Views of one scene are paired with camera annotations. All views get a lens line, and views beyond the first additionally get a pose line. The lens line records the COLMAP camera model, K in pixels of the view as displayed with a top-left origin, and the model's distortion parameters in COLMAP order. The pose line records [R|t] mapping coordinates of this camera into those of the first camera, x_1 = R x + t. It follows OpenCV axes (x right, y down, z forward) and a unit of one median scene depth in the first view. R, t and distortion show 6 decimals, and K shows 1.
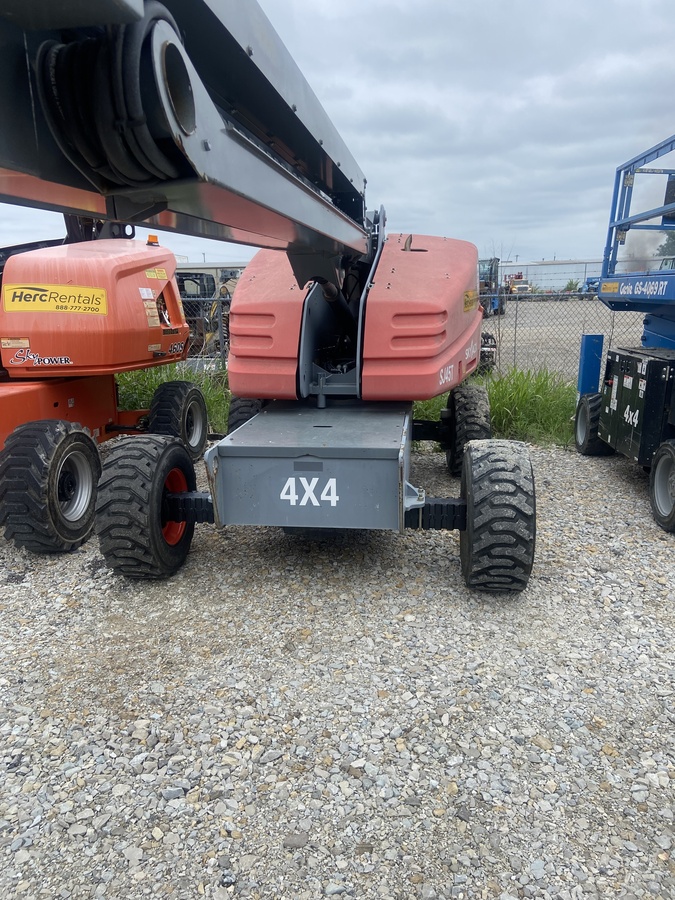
lens RADIAL K [[689.1, 0, 337.5], [0, 689.1, 450.0], [0, 0, 1]] dist [0.085903, -0.007322]
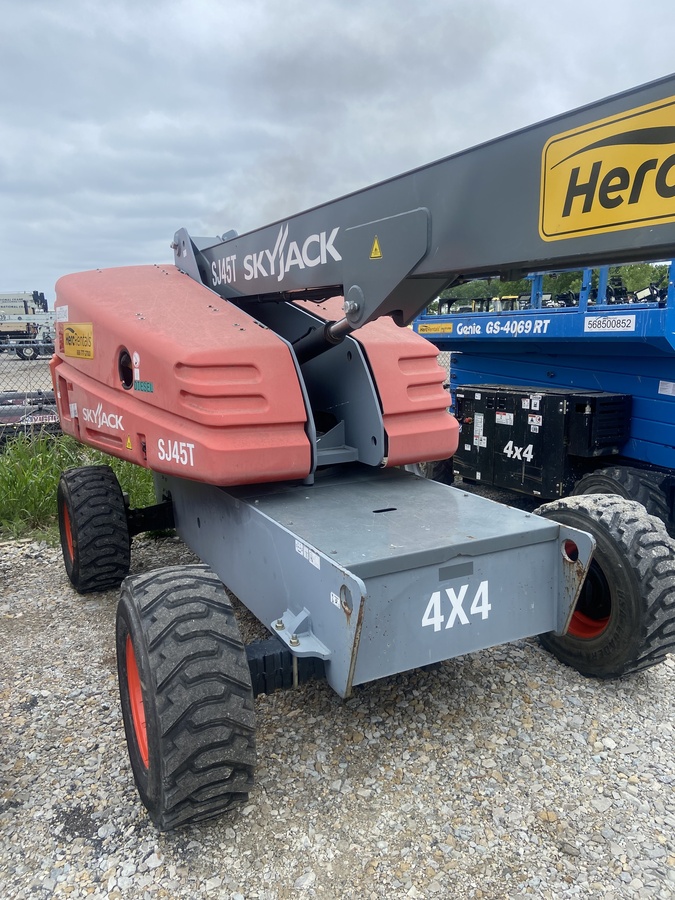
lens RADIAL K [[689.1, 0, 337.5], [0, 689.1, 450.0], [0, 0, 1]] dist [0.085903, -0.007322]
pose [[0.833070, -0.107947, 0.542532, -0.414626], [0.141328, 0.989759, -0.020082, -0.082294], [-0.534808, 0.093405, 0.839795, 0.365592]]
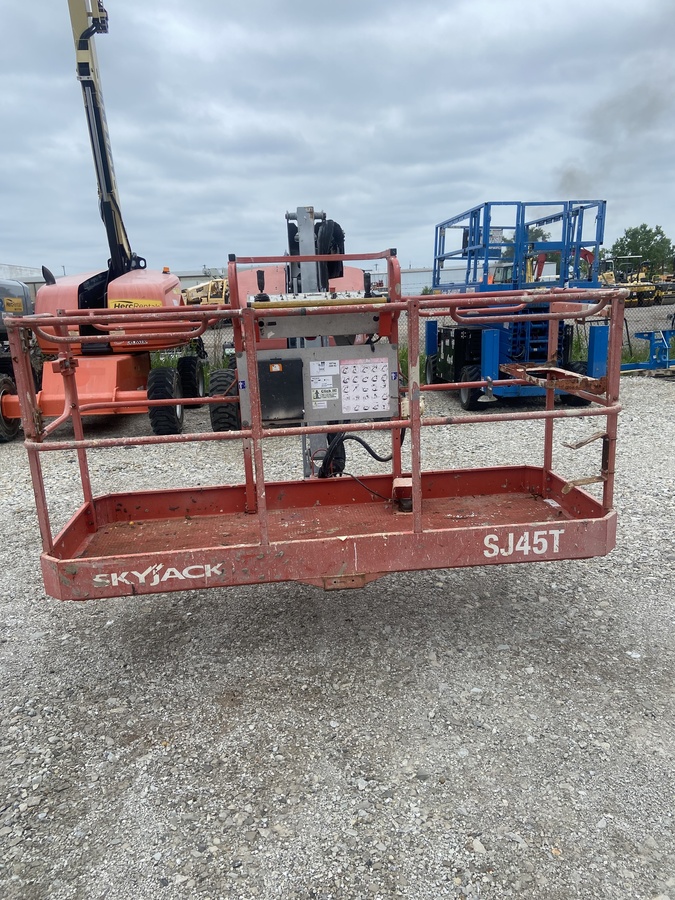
lens RADIAL K [[689.1, 0, 337.5], [0, 689.1, 450.0], [0, 0, 1]] dist [0.085903, -0.007322]
pose [[0.983224, -0.066573, 0.169817, -0.264169], [0.069121, 0.997567, -0.009128, 0.234875], [-0.168796, 0.020712, 0.985433, -0.973052]]
